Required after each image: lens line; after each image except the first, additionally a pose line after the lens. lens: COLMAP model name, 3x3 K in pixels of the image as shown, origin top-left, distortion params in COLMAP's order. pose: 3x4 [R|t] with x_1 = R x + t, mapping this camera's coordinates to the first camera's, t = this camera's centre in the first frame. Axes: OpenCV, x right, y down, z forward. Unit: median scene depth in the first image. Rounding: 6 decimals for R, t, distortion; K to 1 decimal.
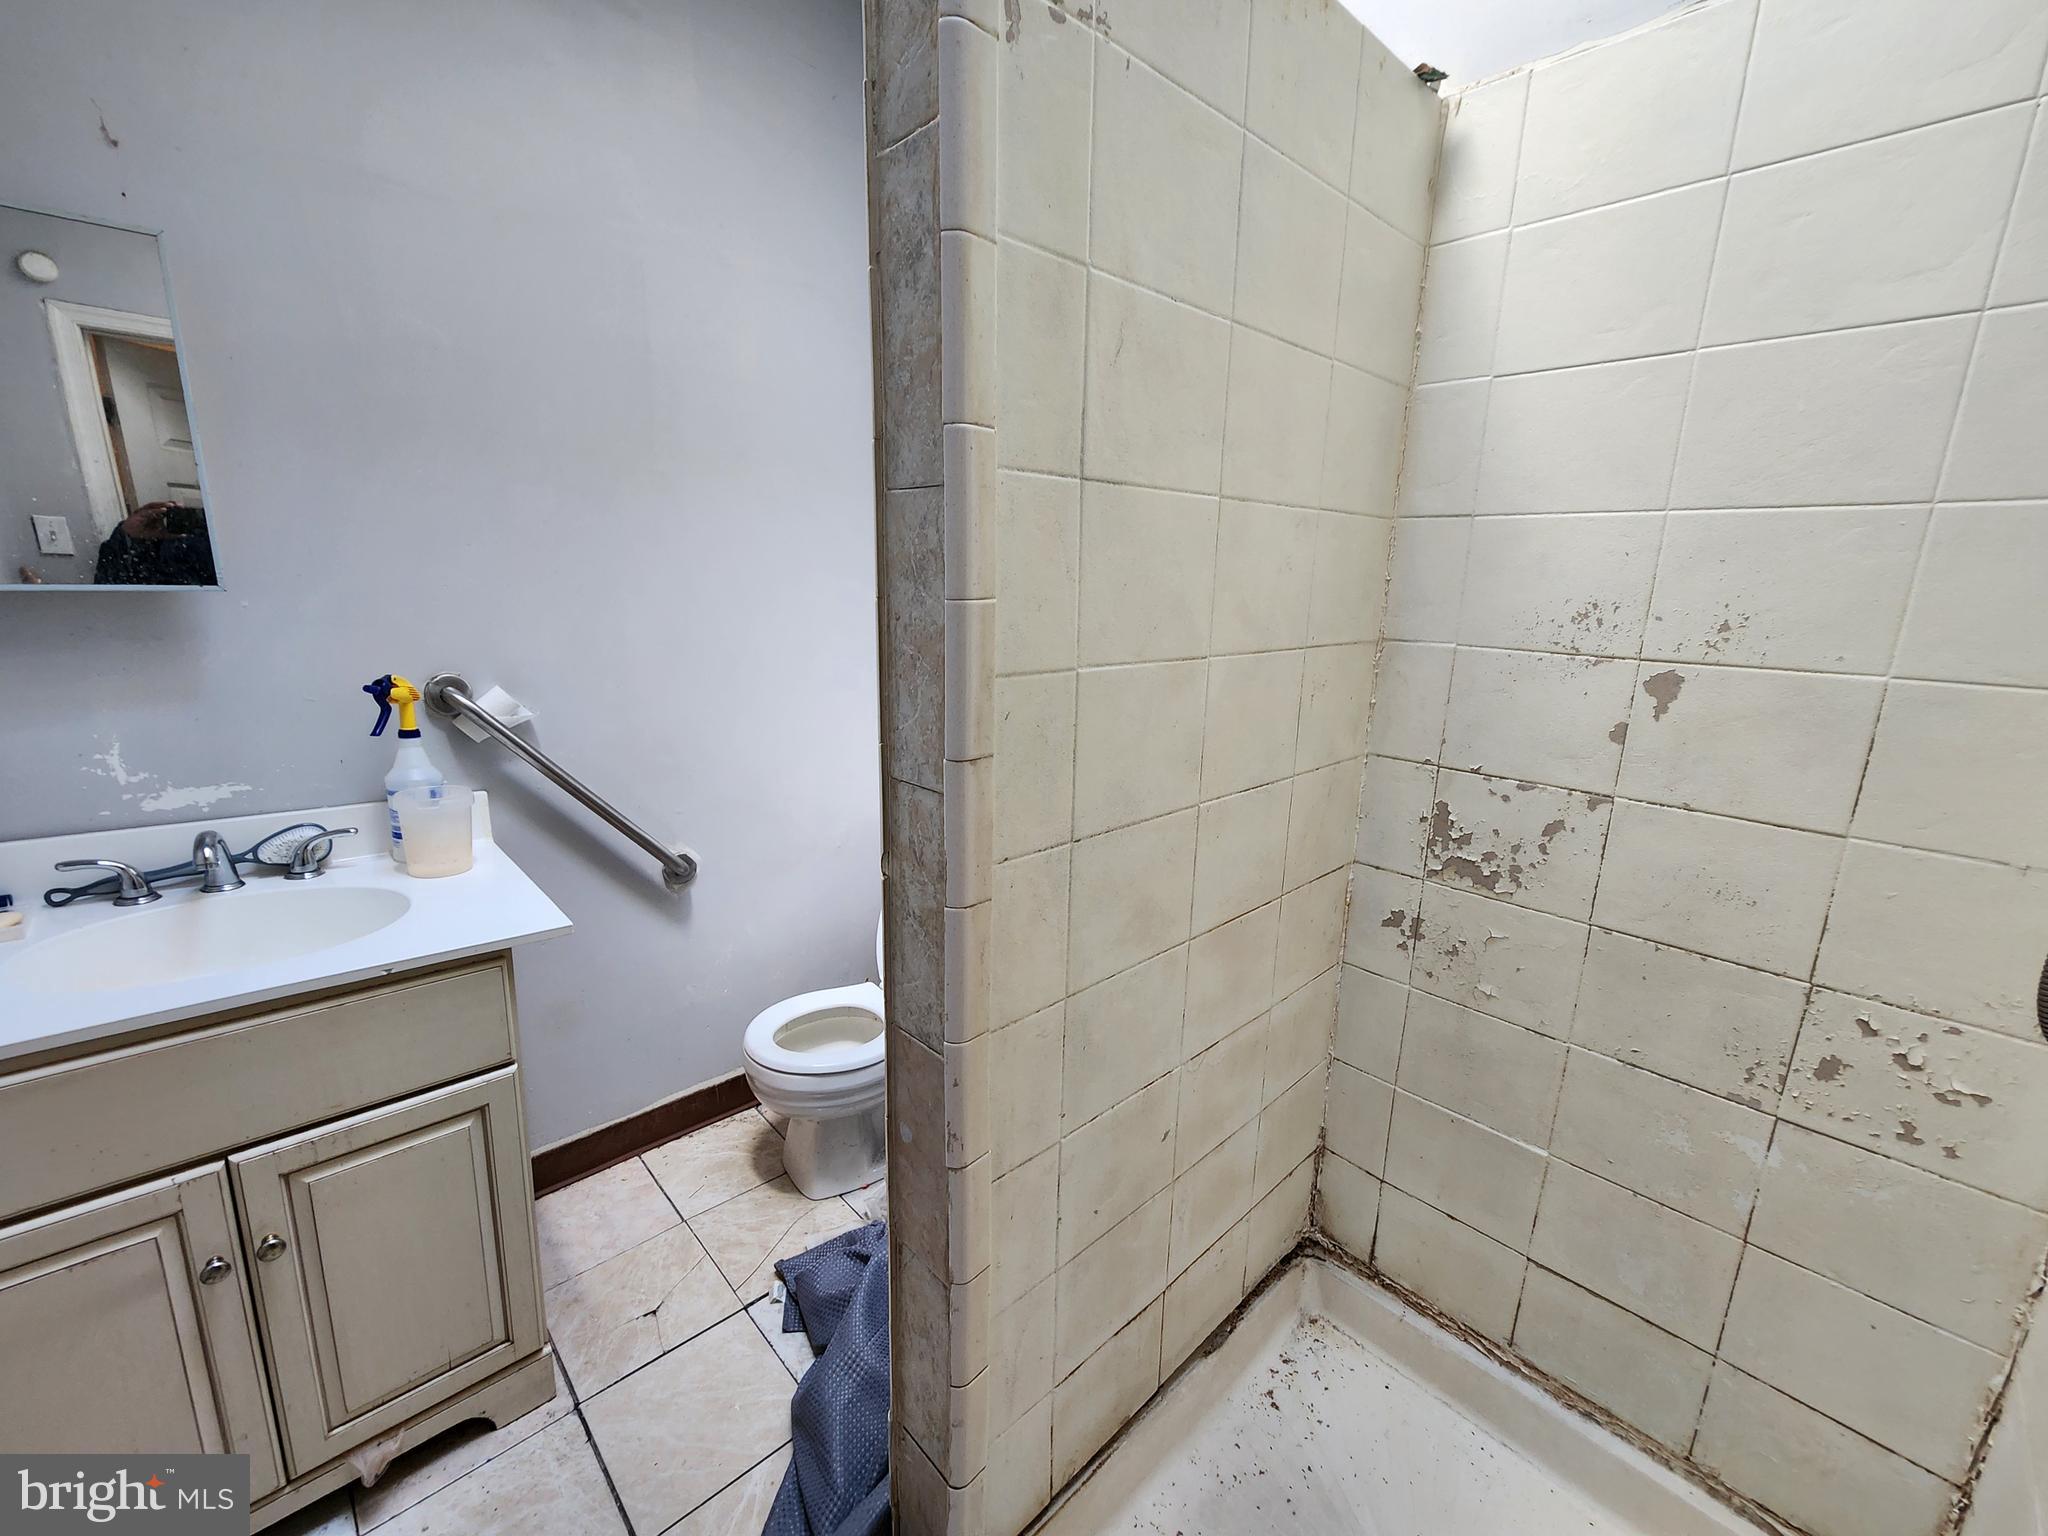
lens RADIAL K [[838.7, 0, 1019.0], [0, 838.7, 766.6], [0, 0, 1]] dist [-0.005417, 0.002444]
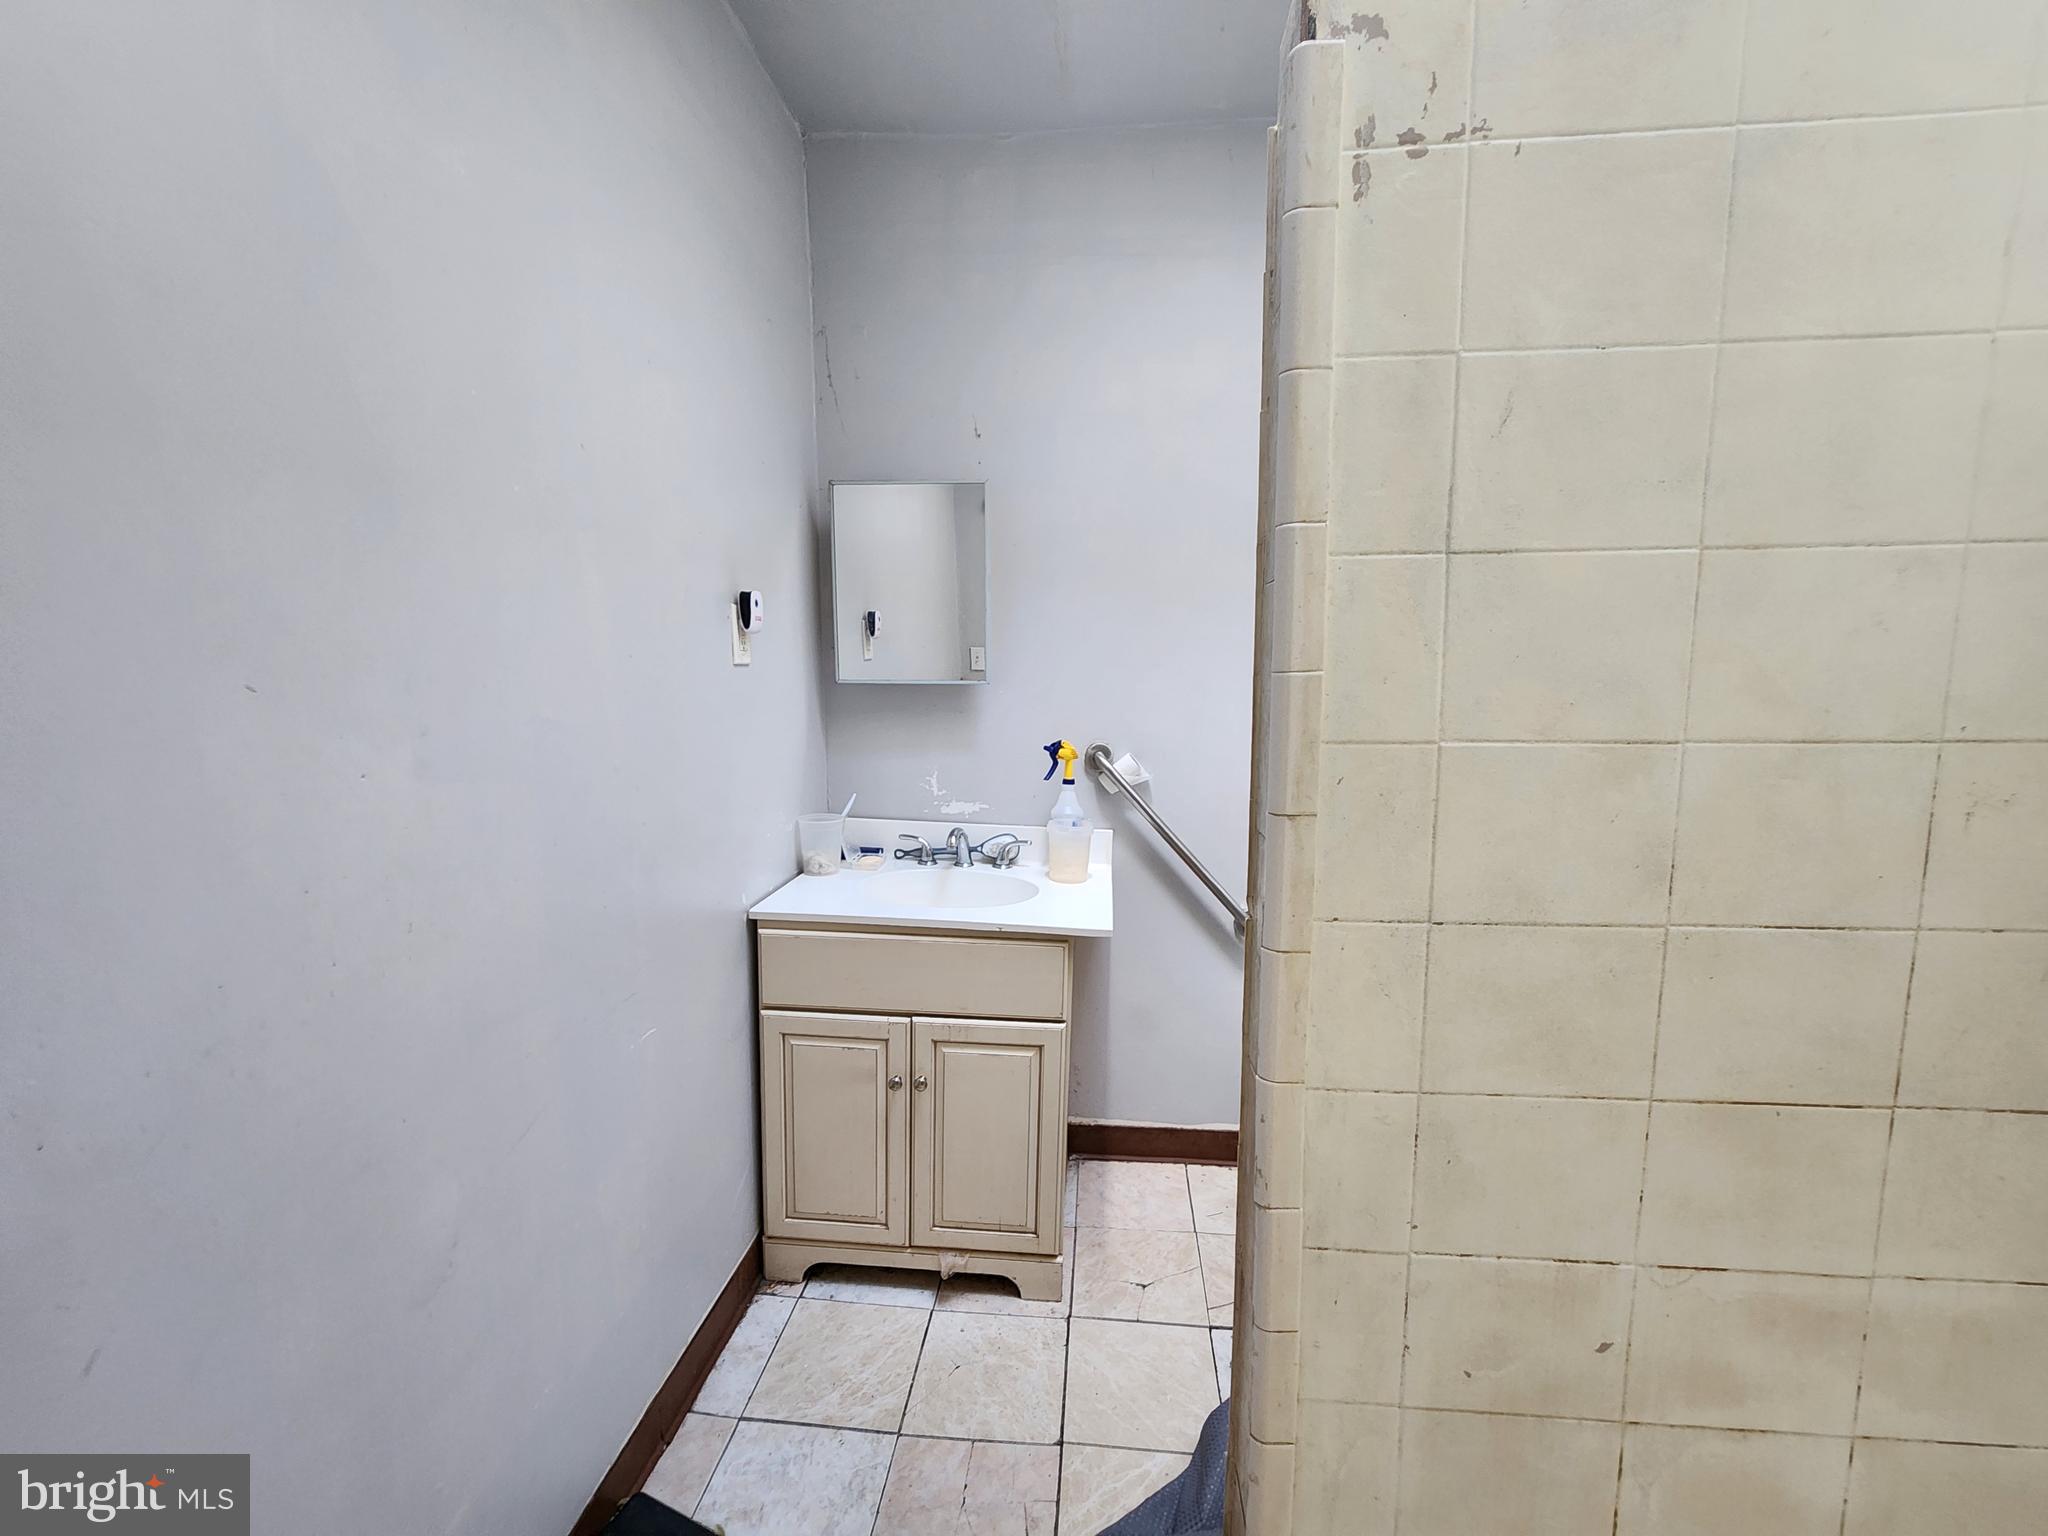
lens RADIAL K [[838.7, 0, 1048.1], [0, 838.7, 765.7], [0, 0, 1]] dist [-0.005417, 0.002444]
pose [[0.662930, 0.056777, -0.746526, 0.378431], [-0.150831, 0.986804, -0.058890, 0.027699], [0.733331, 0.151639, 0.662745, 0.018000]]
